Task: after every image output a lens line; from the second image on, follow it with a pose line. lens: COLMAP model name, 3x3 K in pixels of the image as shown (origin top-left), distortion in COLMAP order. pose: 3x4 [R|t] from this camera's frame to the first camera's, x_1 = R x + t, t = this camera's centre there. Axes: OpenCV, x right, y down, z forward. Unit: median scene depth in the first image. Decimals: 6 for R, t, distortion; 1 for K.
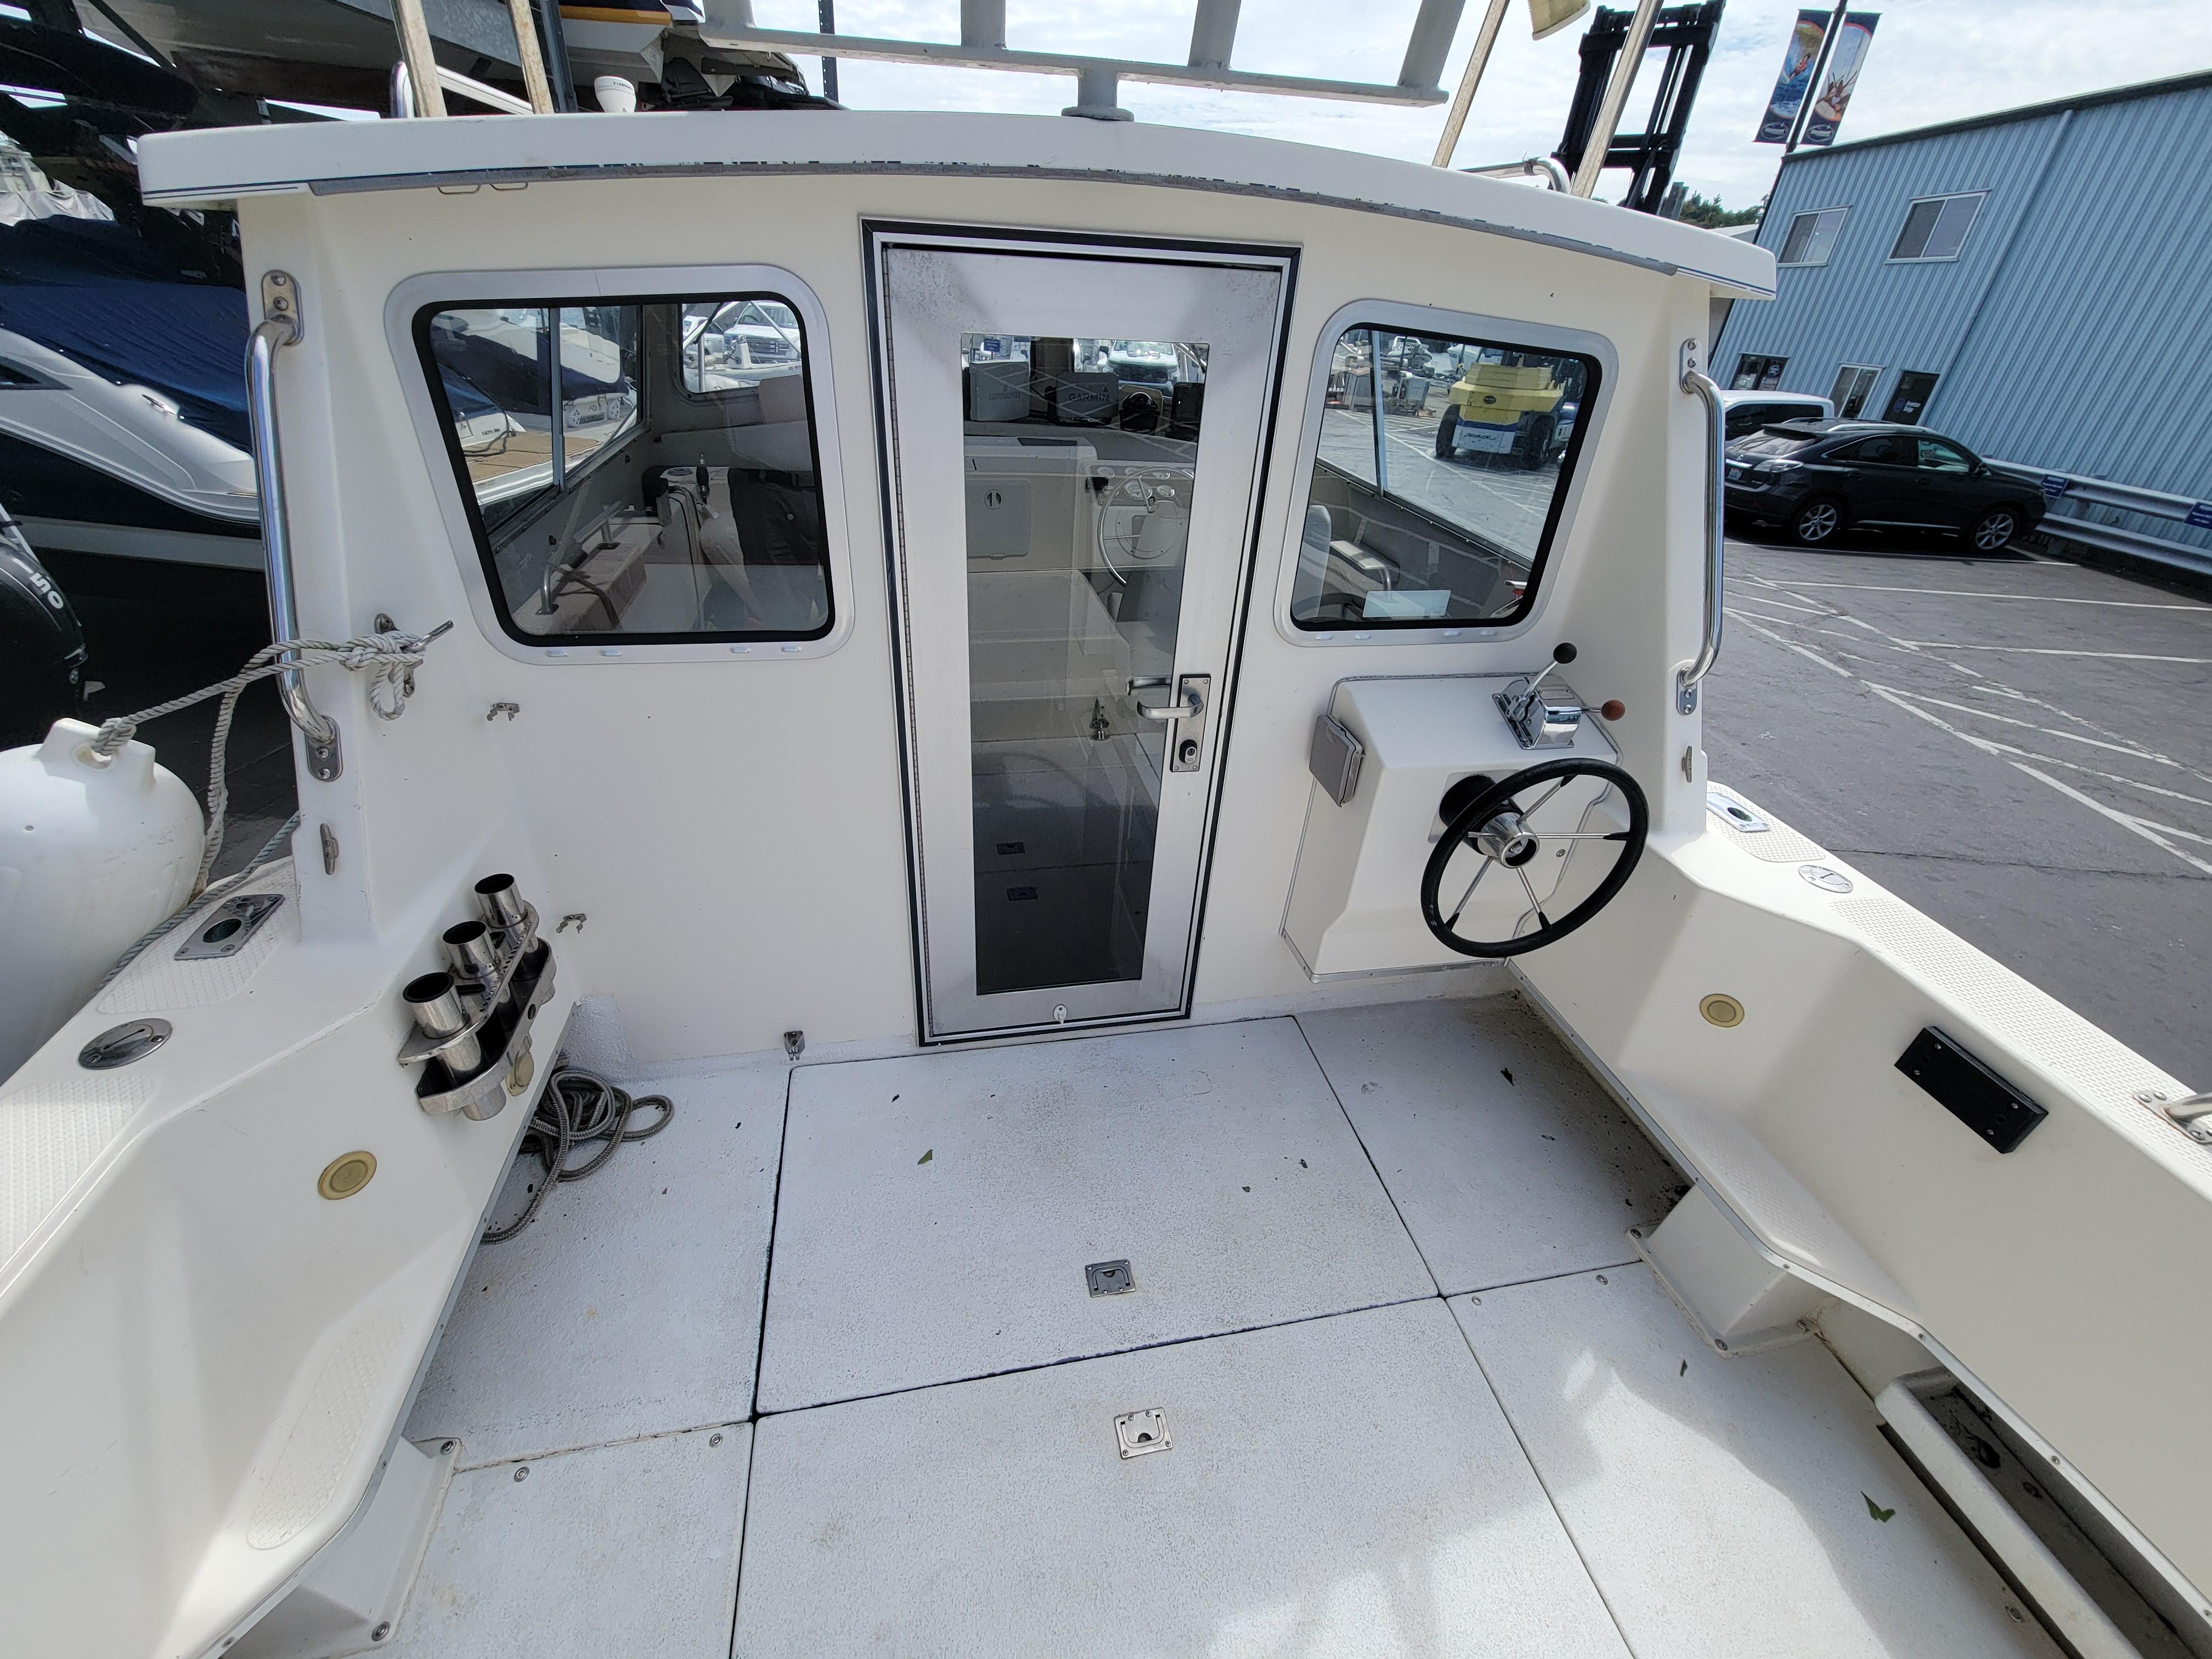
lens RADIAL K [[900.5, 0, 1092.6], [0, 900.5, 796.1], [0, 0, 1]] dist [0.008583, -0.005948]
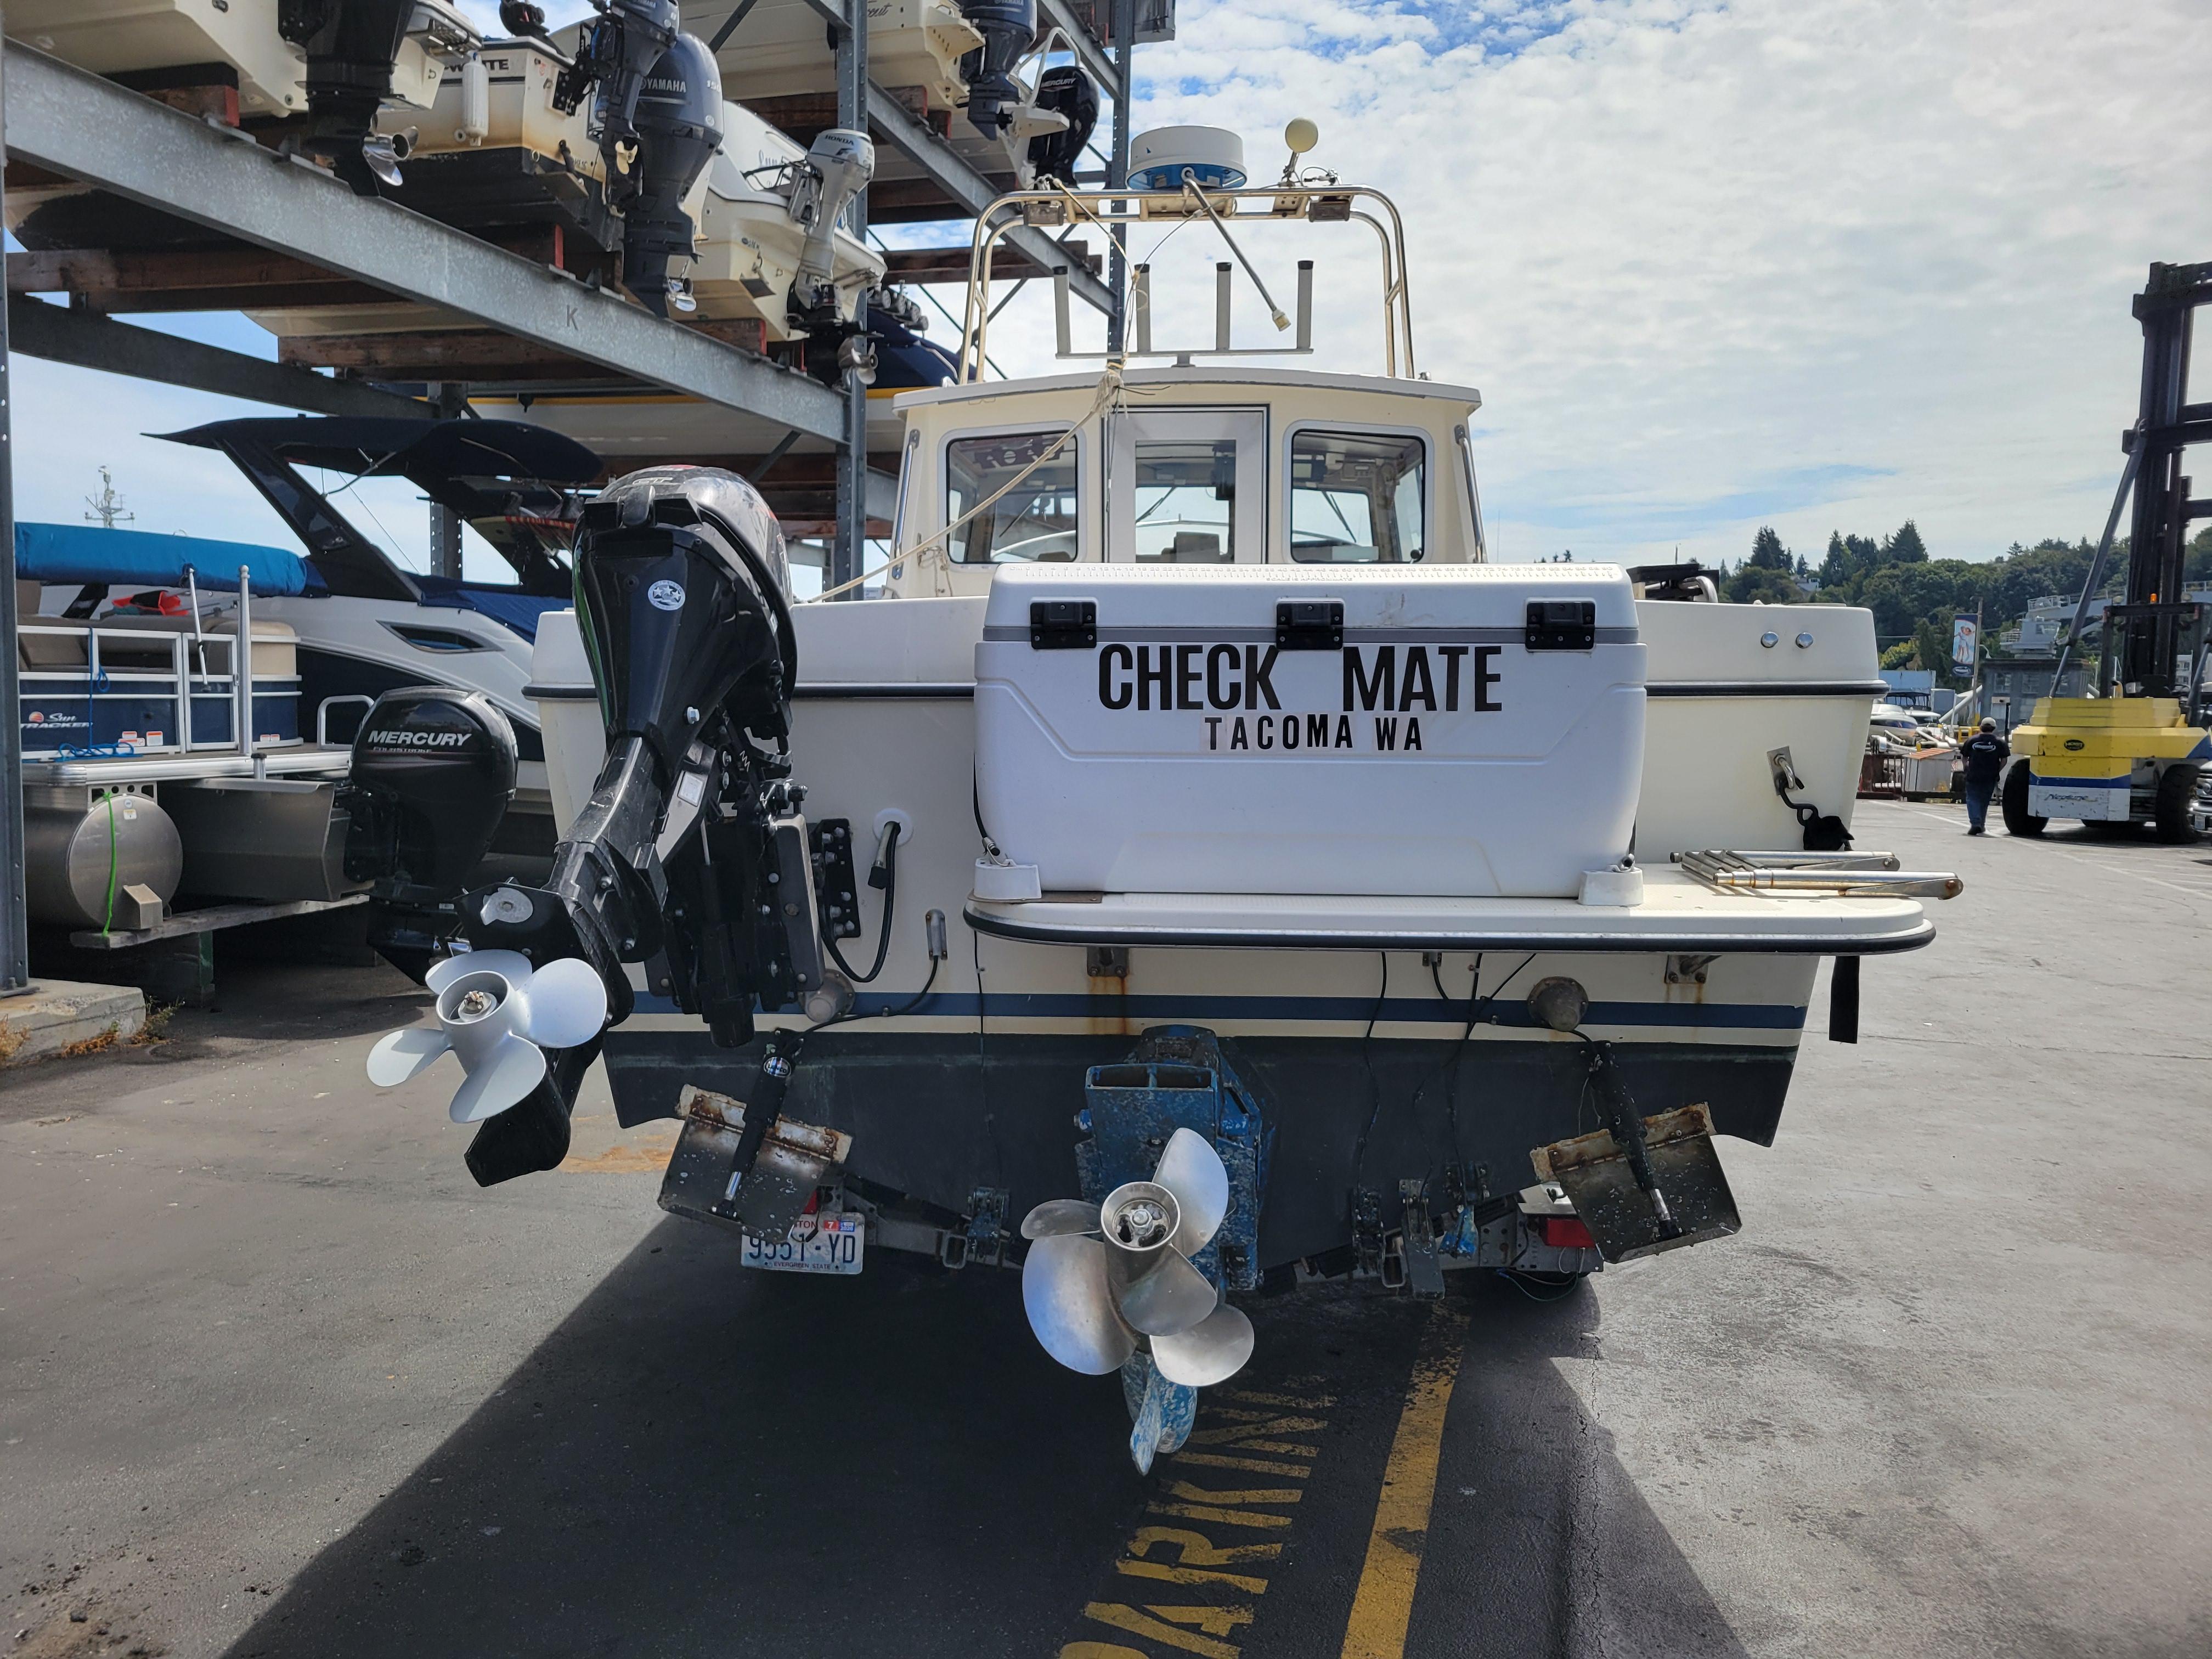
lens RADIAL K [[1679.6, 0, 1101.1], [0, 1679.6, 780.3], [0, 0, 1]] dist [0.070519, -0.061659]
pose [[0.968152, -0.035476, -0.247836, 0.076654], [-0.081744, 0.890867, -0.446850, 0.209655], [0.236642, 0.452878, 0.859594, -0.227260]]
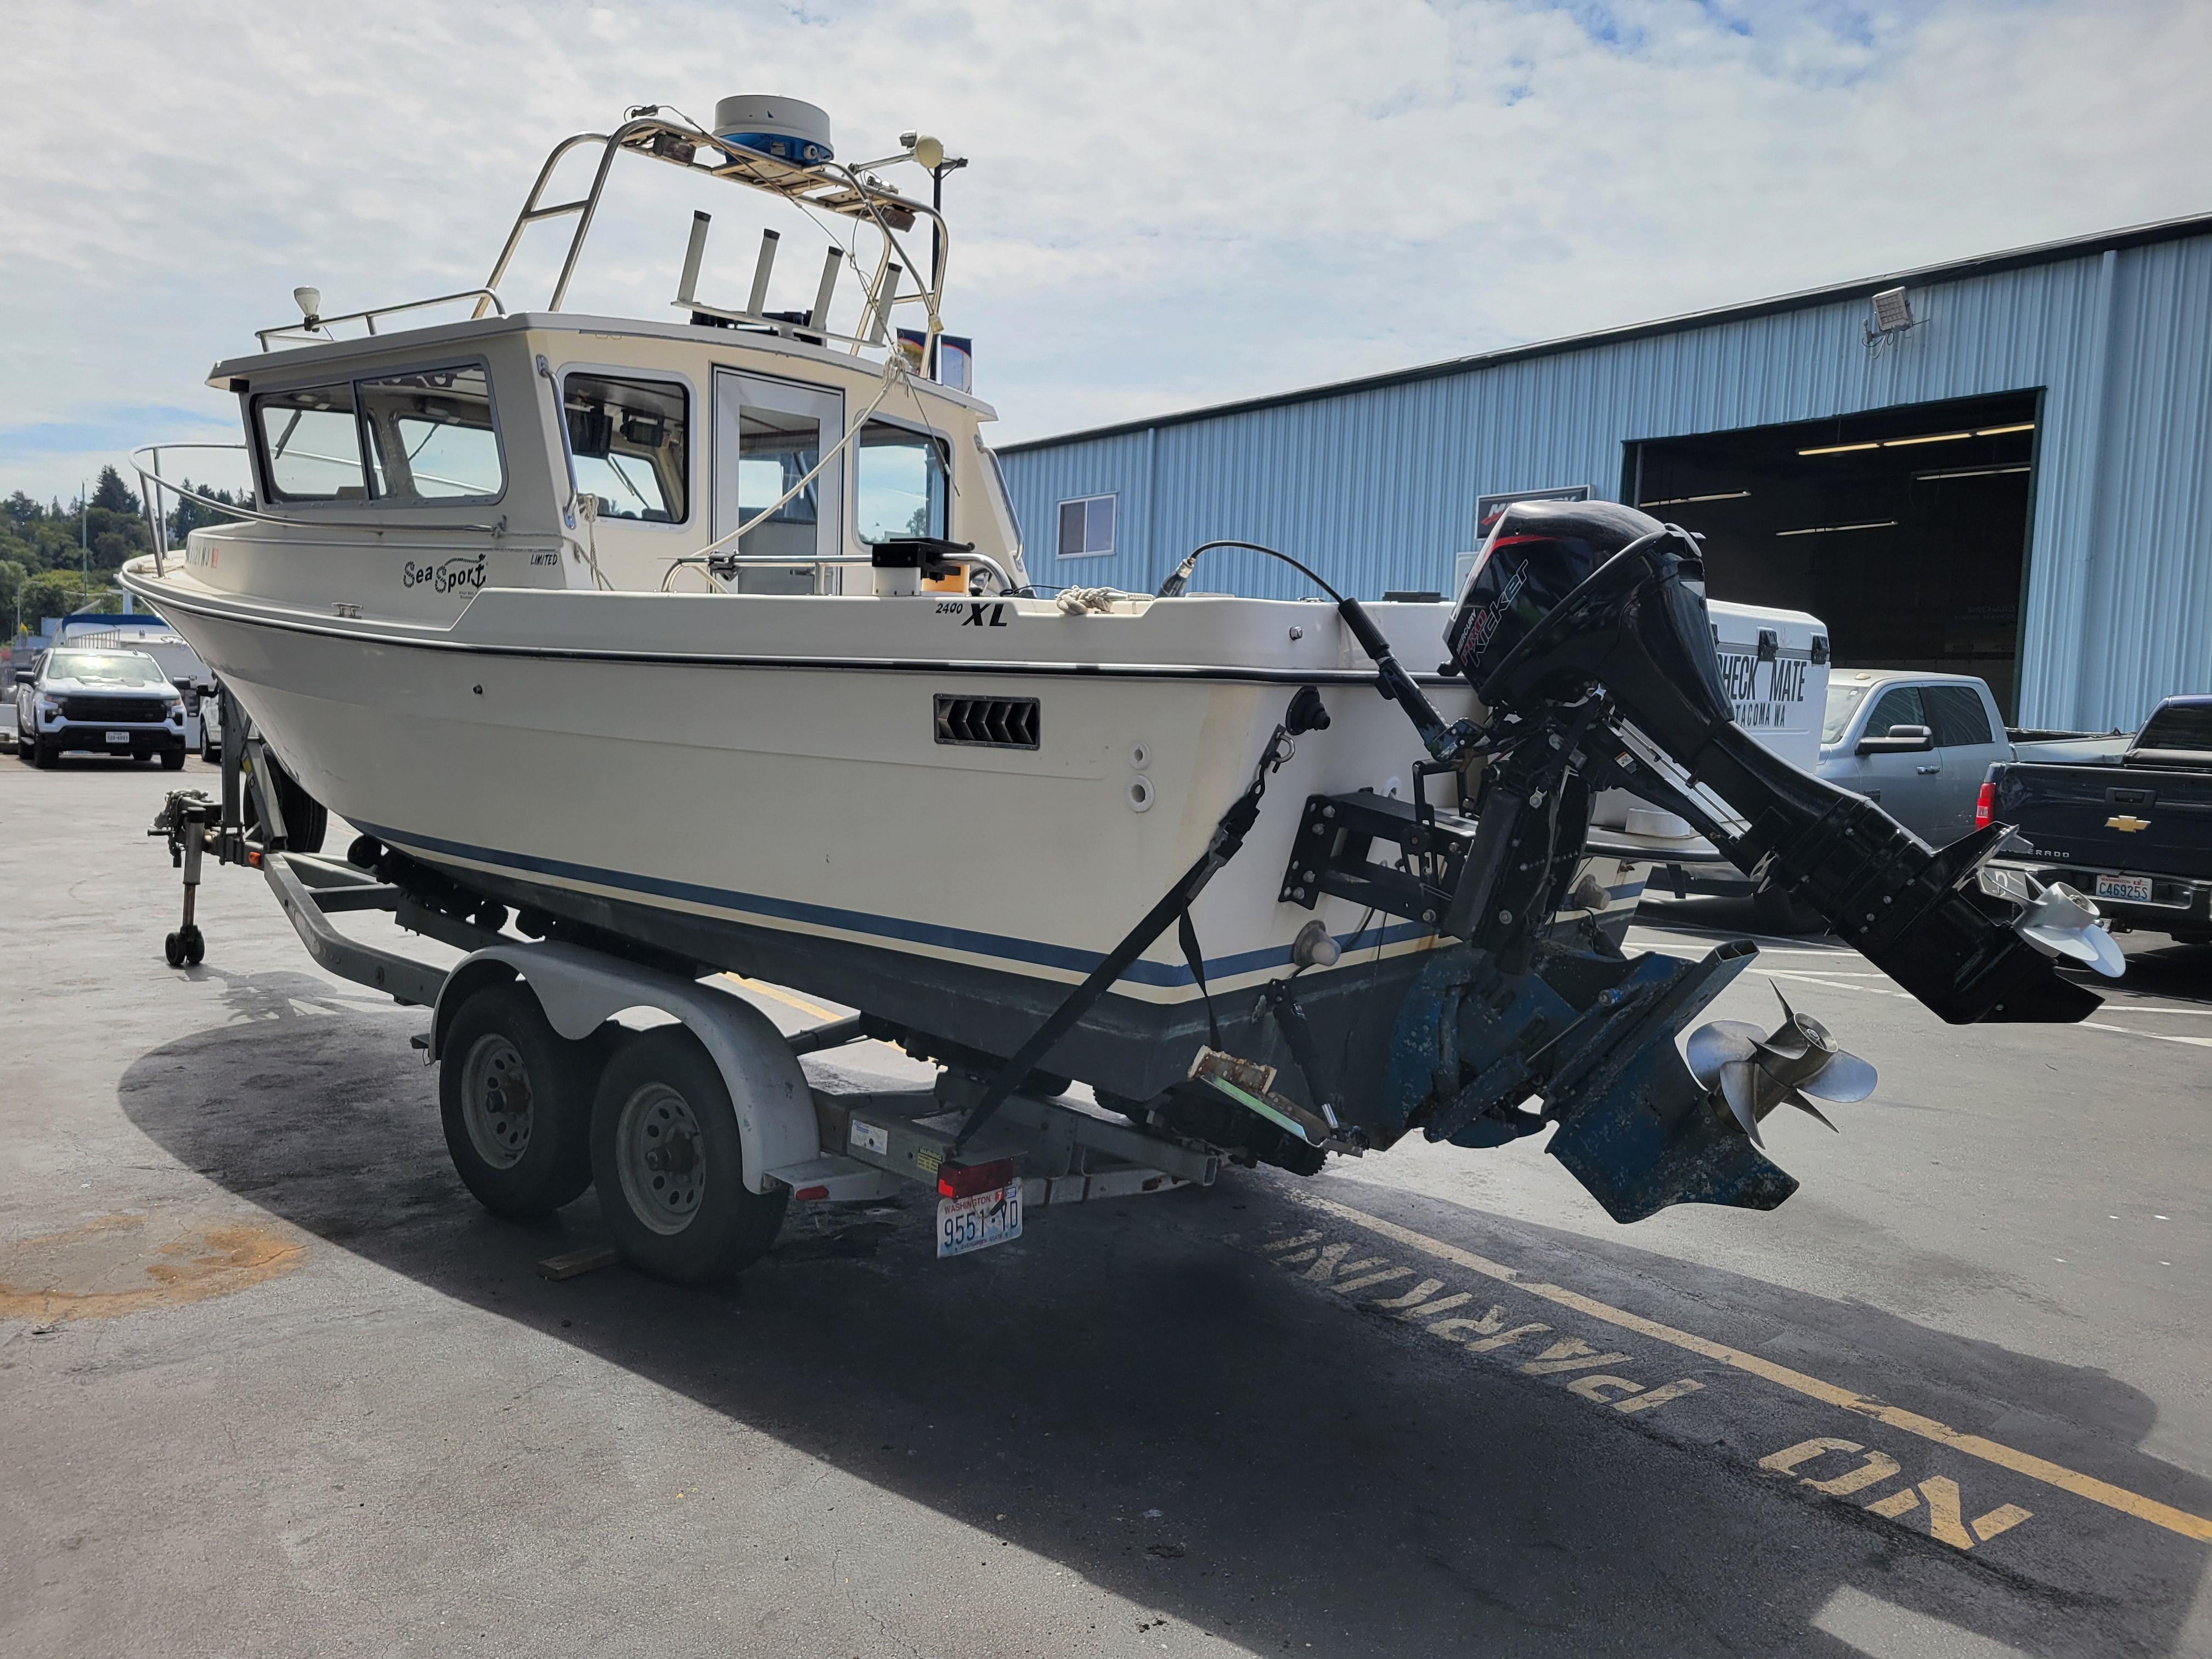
lens RADIAL K [[1688.8, 0, 1102.7], [0, 1688.8, 781.7], [0, 0, 1]] dist [0.081268, -0.059463]
pose [[0.784337, -0.066973, 0.616709, -0.195876], [0.318748, 0.896388, -0.308041, 0.185128], [-0.532180, 0.438182, 0.724417, -0.210432]]
